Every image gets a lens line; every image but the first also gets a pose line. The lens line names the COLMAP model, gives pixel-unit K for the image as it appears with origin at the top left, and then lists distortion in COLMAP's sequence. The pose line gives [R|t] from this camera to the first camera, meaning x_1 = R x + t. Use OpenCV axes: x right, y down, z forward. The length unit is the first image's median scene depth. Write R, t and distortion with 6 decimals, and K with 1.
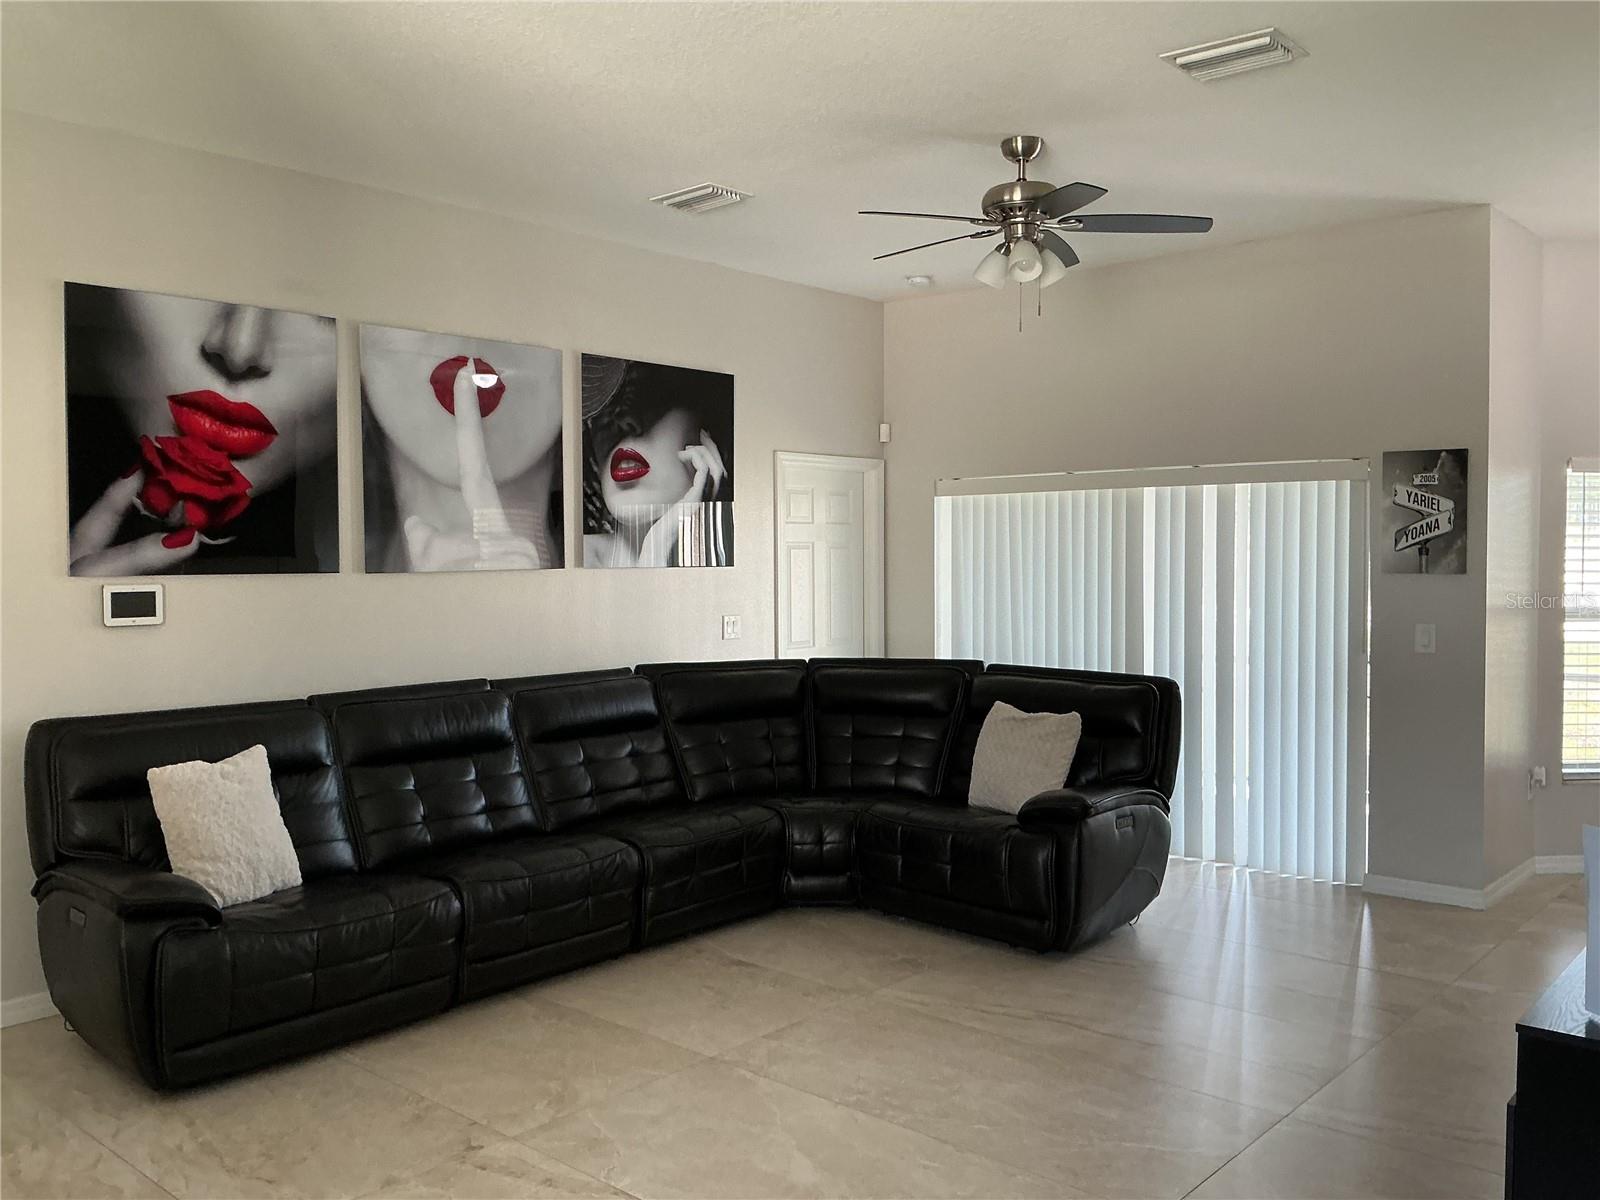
lens RADIAL K [[1317.9, 0, 789.6], [0, 1317.9, 596.7], [0, 0, 1]] dist [0.139253, -0.298714]
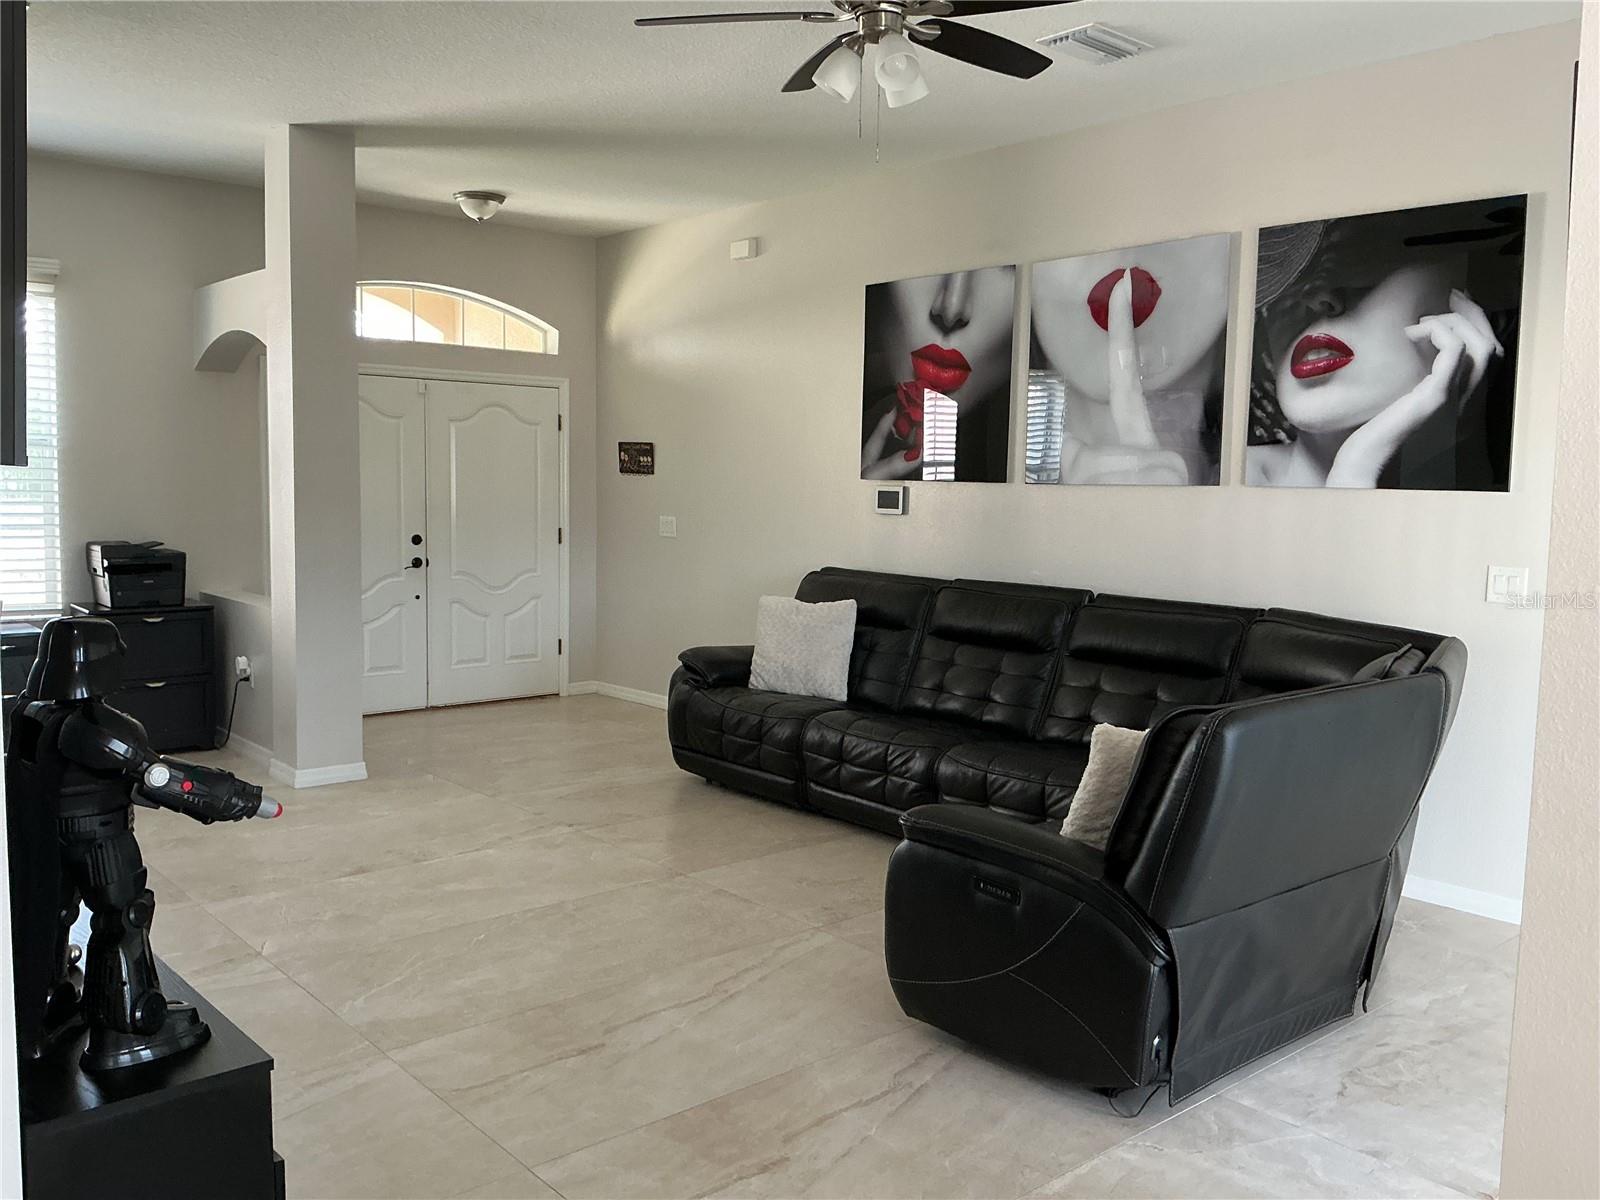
lens RADIAL K [[1317.9, 0, 789.6], [0, 1317.9, 596.7], [0, 0, 1]] dist [0.139253, -0.298714]
pose [[-0.126102, 0.100837, -0.986879, 0.758578], [-0.044357, 0.993252, 0.107157, -0.030429], [0.991025, 0.057288, -0.120779, 0.840567]]
